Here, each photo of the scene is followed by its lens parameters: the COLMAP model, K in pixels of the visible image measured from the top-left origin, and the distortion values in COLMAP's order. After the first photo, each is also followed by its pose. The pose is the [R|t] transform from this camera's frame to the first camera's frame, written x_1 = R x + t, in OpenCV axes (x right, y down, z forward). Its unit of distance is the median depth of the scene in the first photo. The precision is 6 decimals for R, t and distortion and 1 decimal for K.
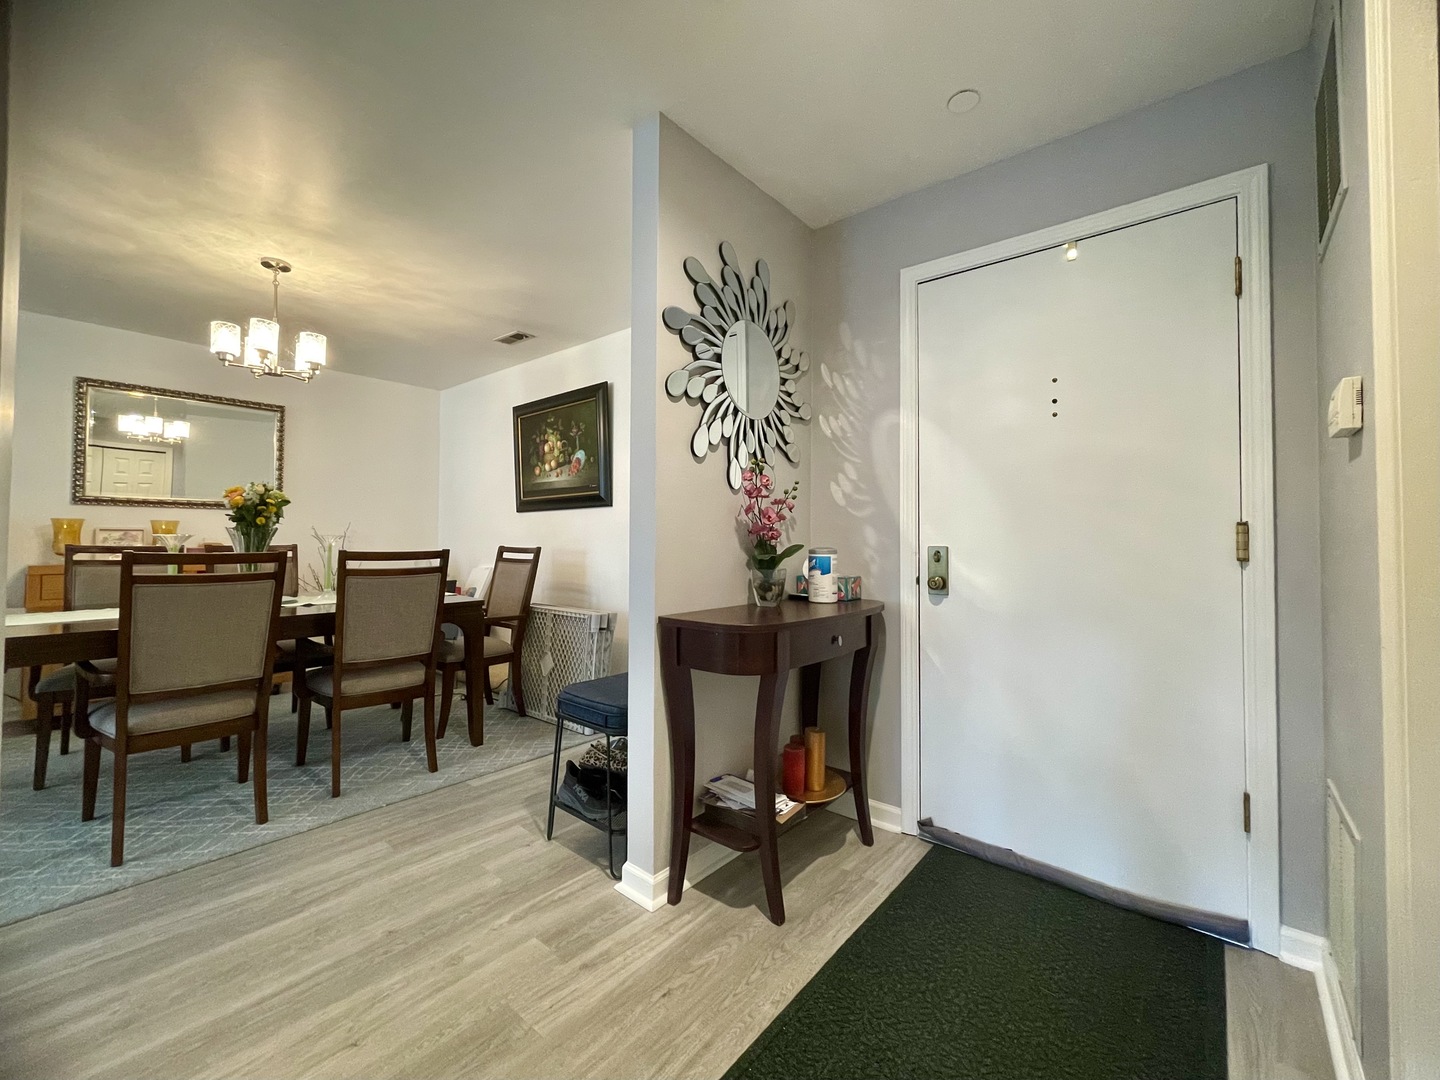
lens RADIAL K [[593.2, 0, 725.1], [0, 593.2, 524.7], [0, 0, 1]] dist [-0.001668, -0.000086]
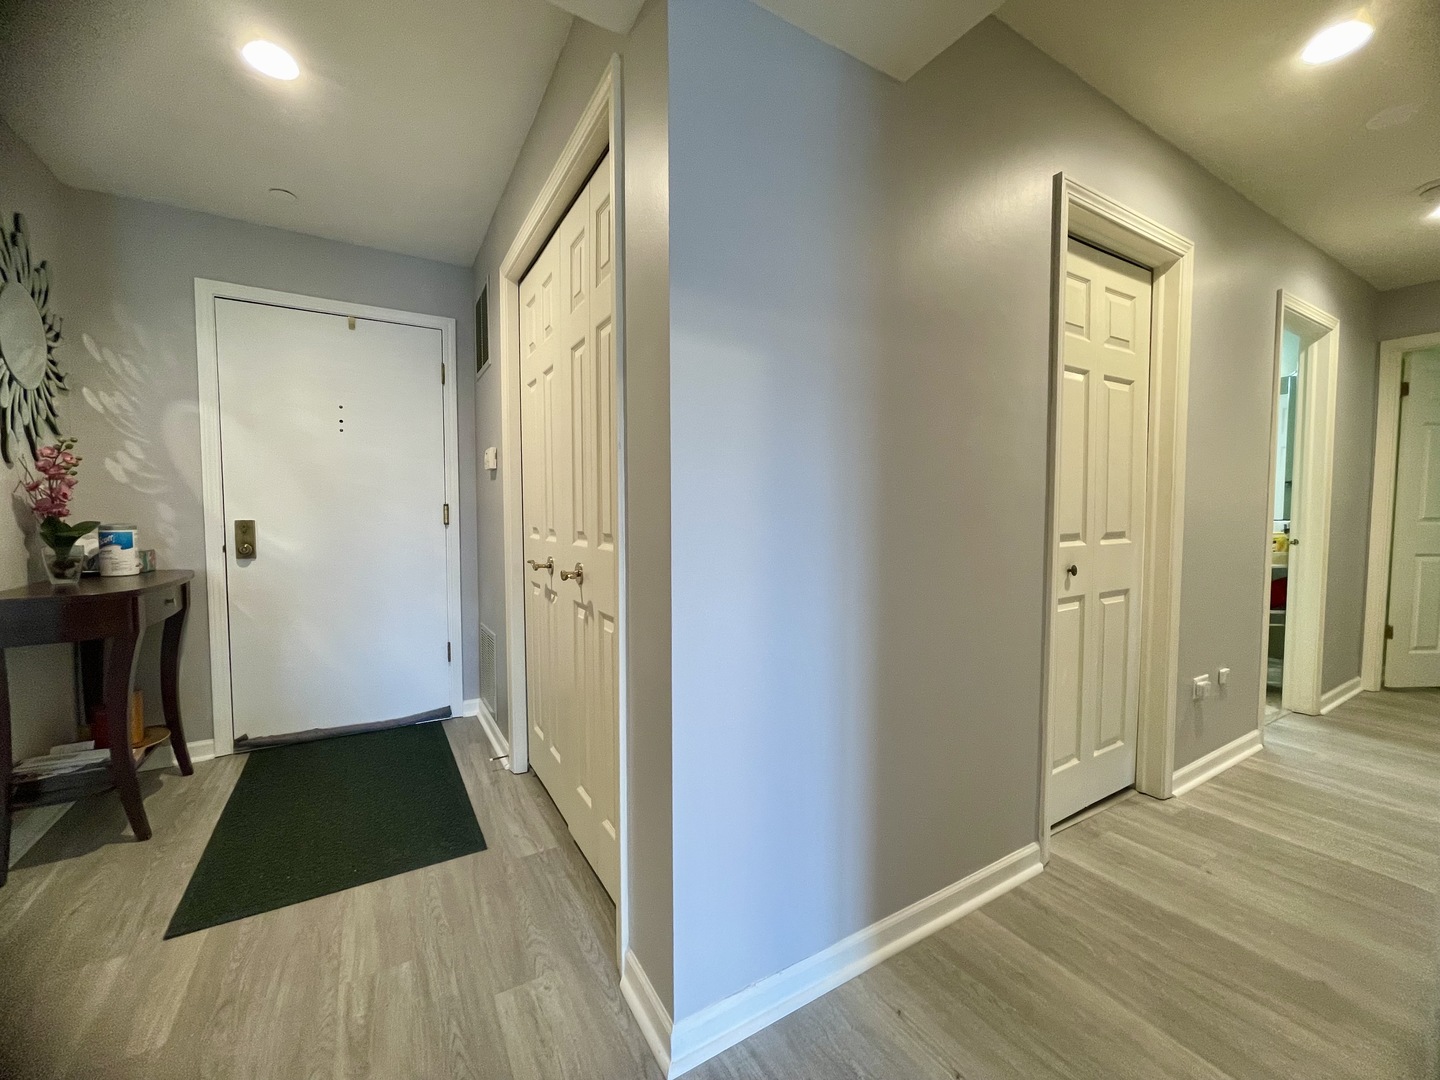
lens RADIAL K [[589.0, 0, 718.1], [0, 589.0, 538.6], [0, 0, 1]] dist [-0.001403, 0.000085]
pose [[0.336795, -0.050548, 0.940220, -0.461428], [-0.020064, 0.997946, 0.060838, -0.019820], [-0.941364, -0.039354, 0.335089, -0.348120]]
